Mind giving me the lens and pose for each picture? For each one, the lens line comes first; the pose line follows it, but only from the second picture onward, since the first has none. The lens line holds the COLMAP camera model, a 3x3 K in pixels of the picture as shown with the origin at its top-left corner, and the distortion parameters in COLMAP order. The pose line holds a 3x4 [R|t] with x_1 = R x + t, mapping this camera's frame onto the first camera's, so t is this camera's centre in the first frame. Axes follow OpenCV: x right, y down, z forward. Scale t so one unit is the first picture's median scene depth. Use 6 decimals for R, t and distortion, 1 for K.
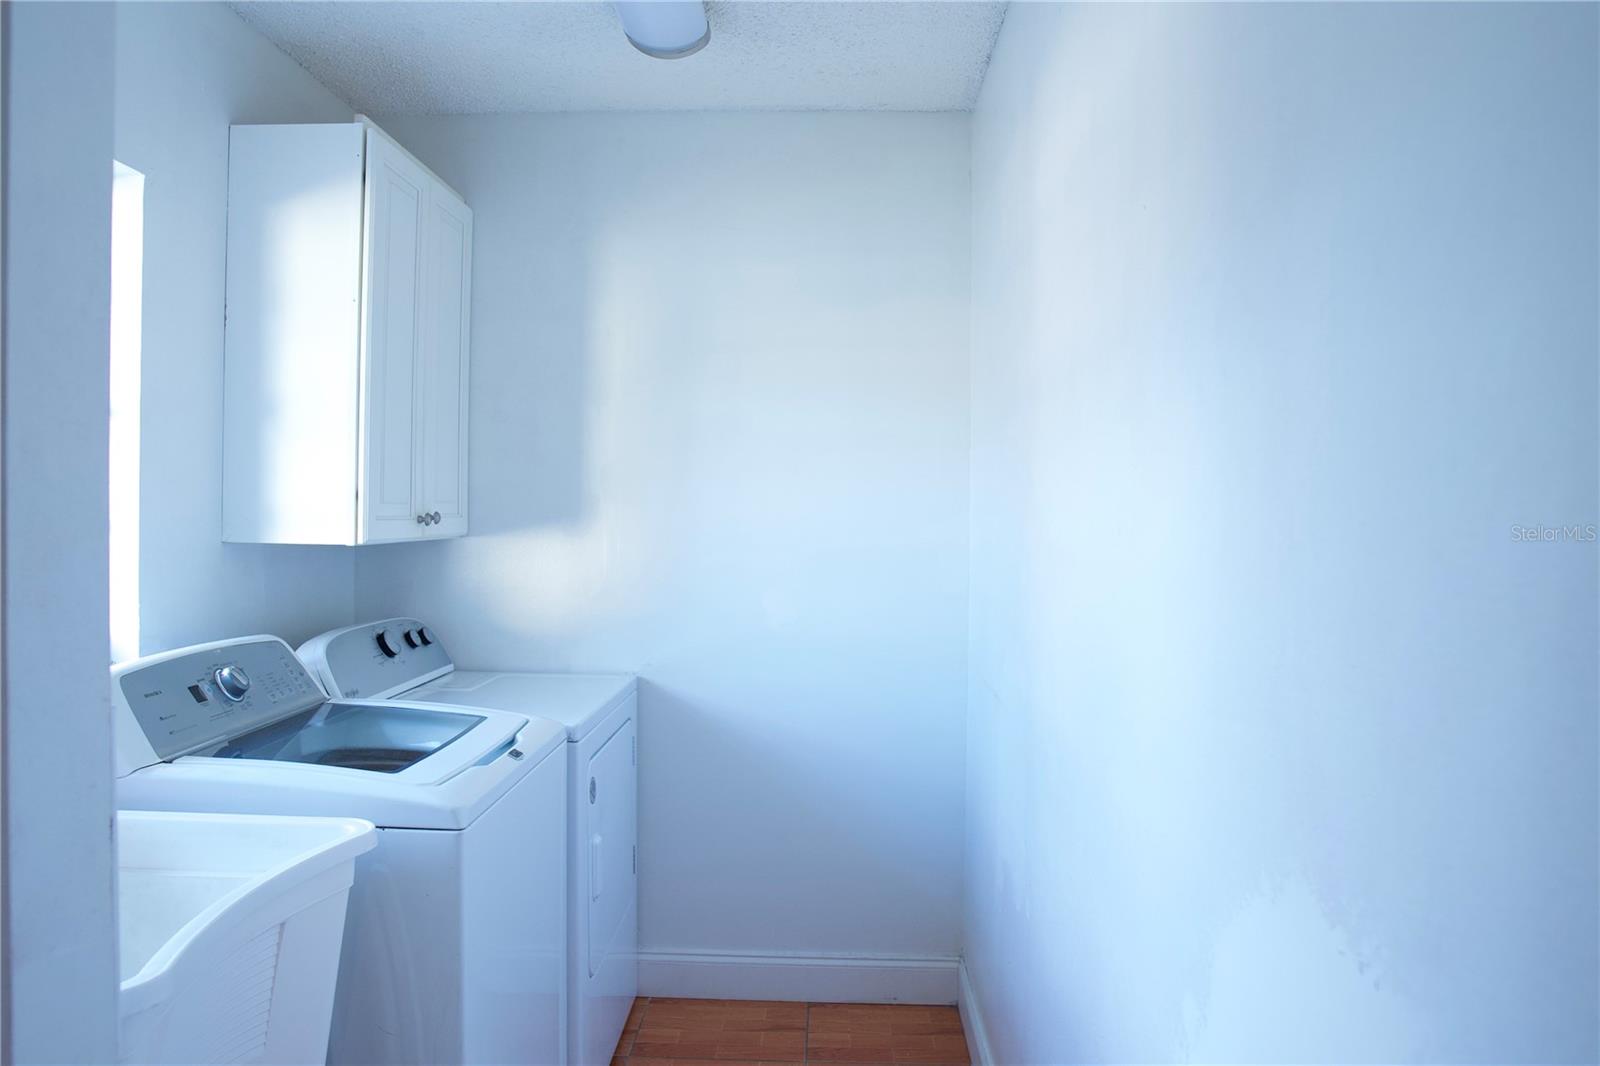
lens RADIAL K [[1110.5, 0, 800.0], [0, 1110.5, 533.0], [0, 0, 1]] dist [-0.111275, 0.069645]
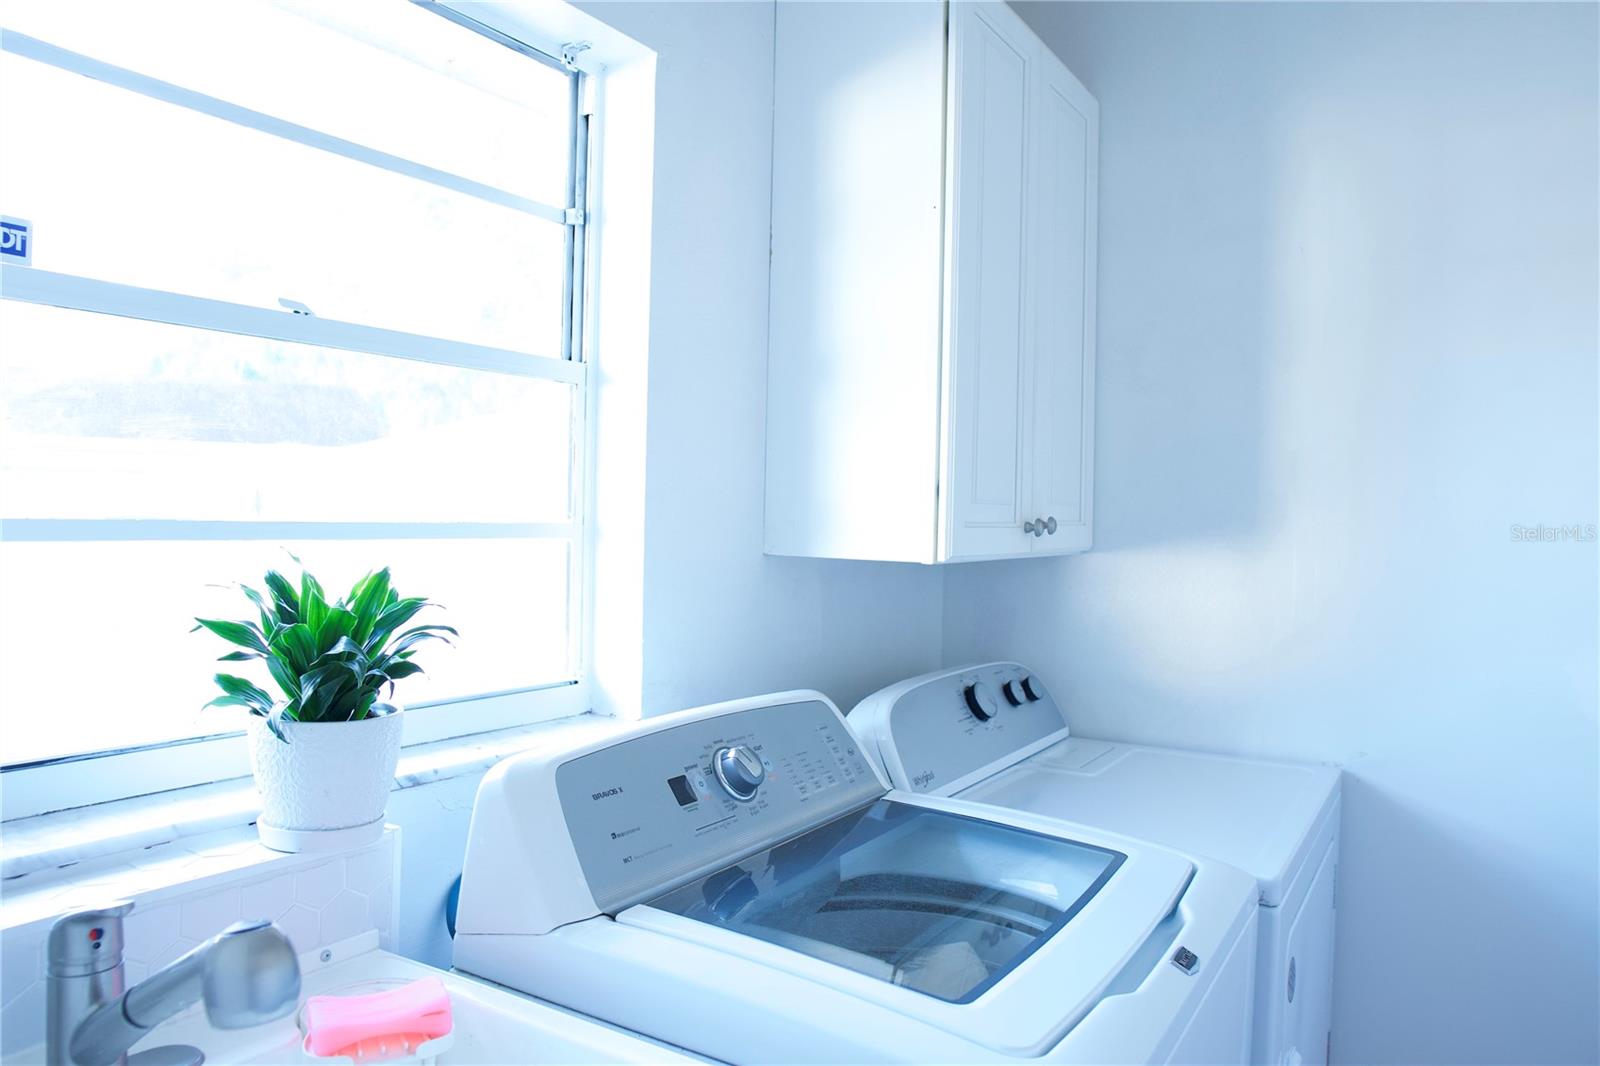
lens RADIAL K [[1110.5, 0, 800.0], [0, 1110.5, 533.0], [0, 0, 1]] dist [-0.111275, 0.069645]
pose [[0.858950, 0.013066, -0.511892, -0.124201], [-0.018157, 0.999823, -0.004946, -0.003072], [0.511737, 0.013543, 0.859035, 0.360301]]
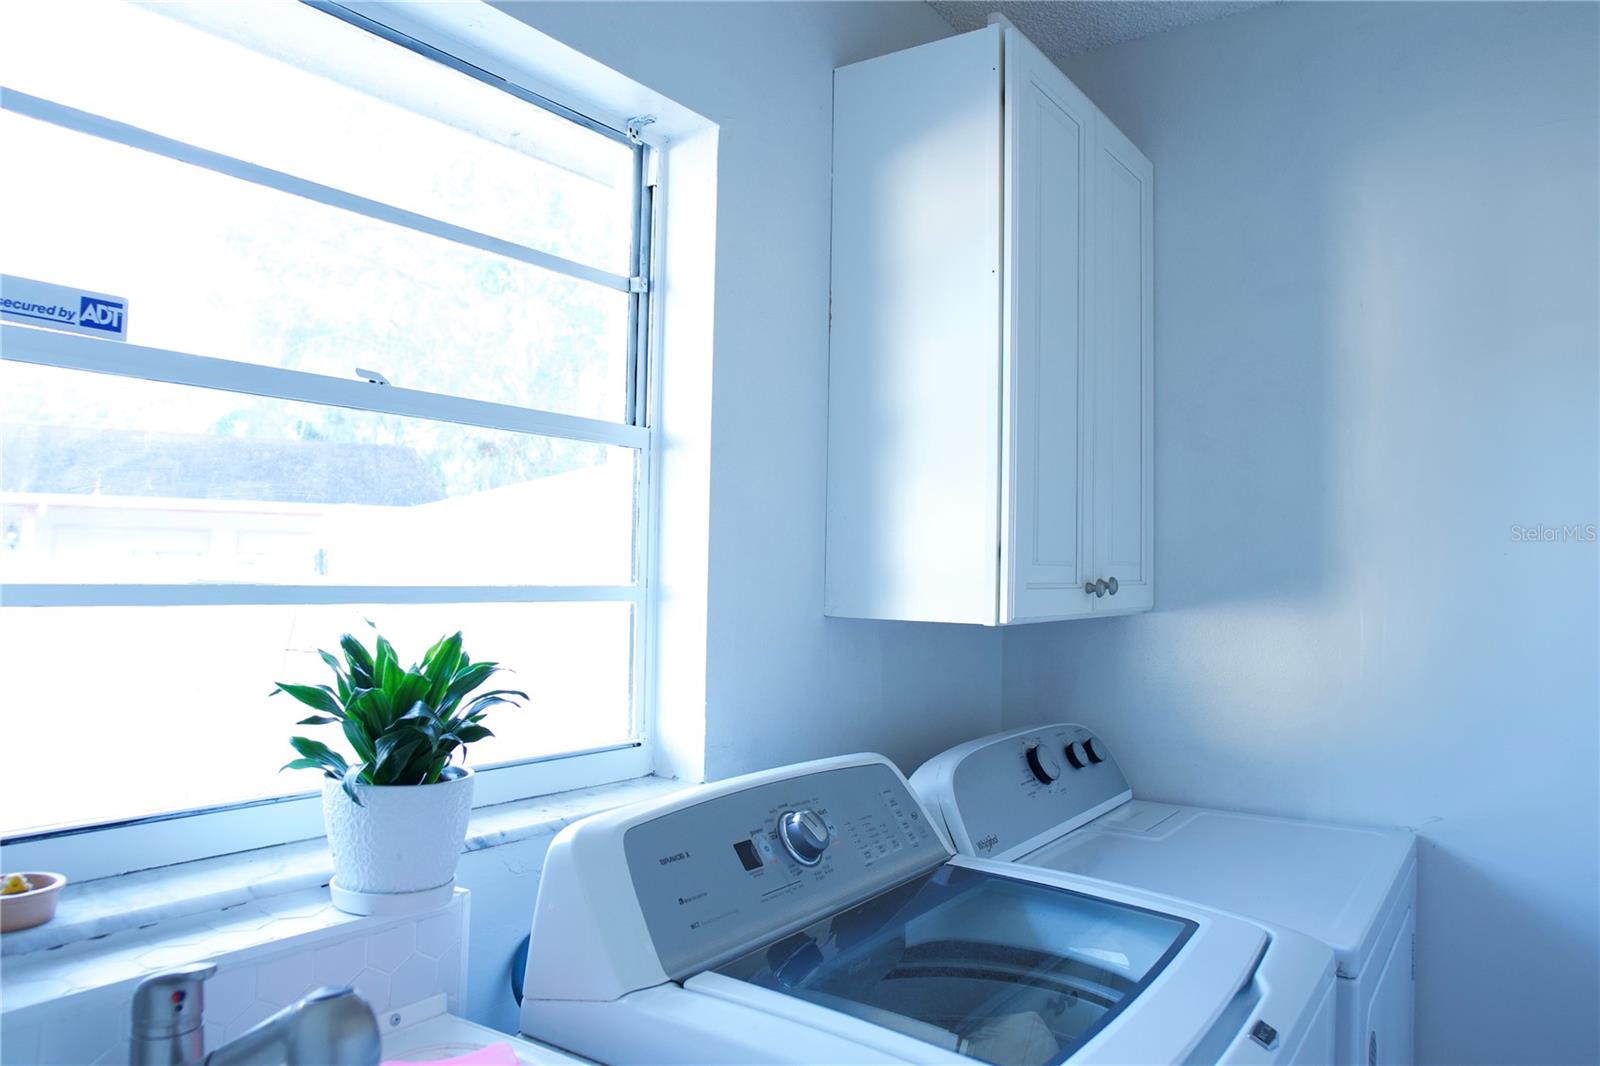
lens RADIAL K [[1110.5, 0, 800.0], [0, 1110.5, 533.0], [0, 0, 1]] dist [-0.111275, 0.069645]
pose [[0.834918, -0.016907, -0.550114, -0.128771], [-0.016145, 0.998346, -0.055187, -0.006407], [0.550137, 0.054958, 0.833264, 0.354114]]
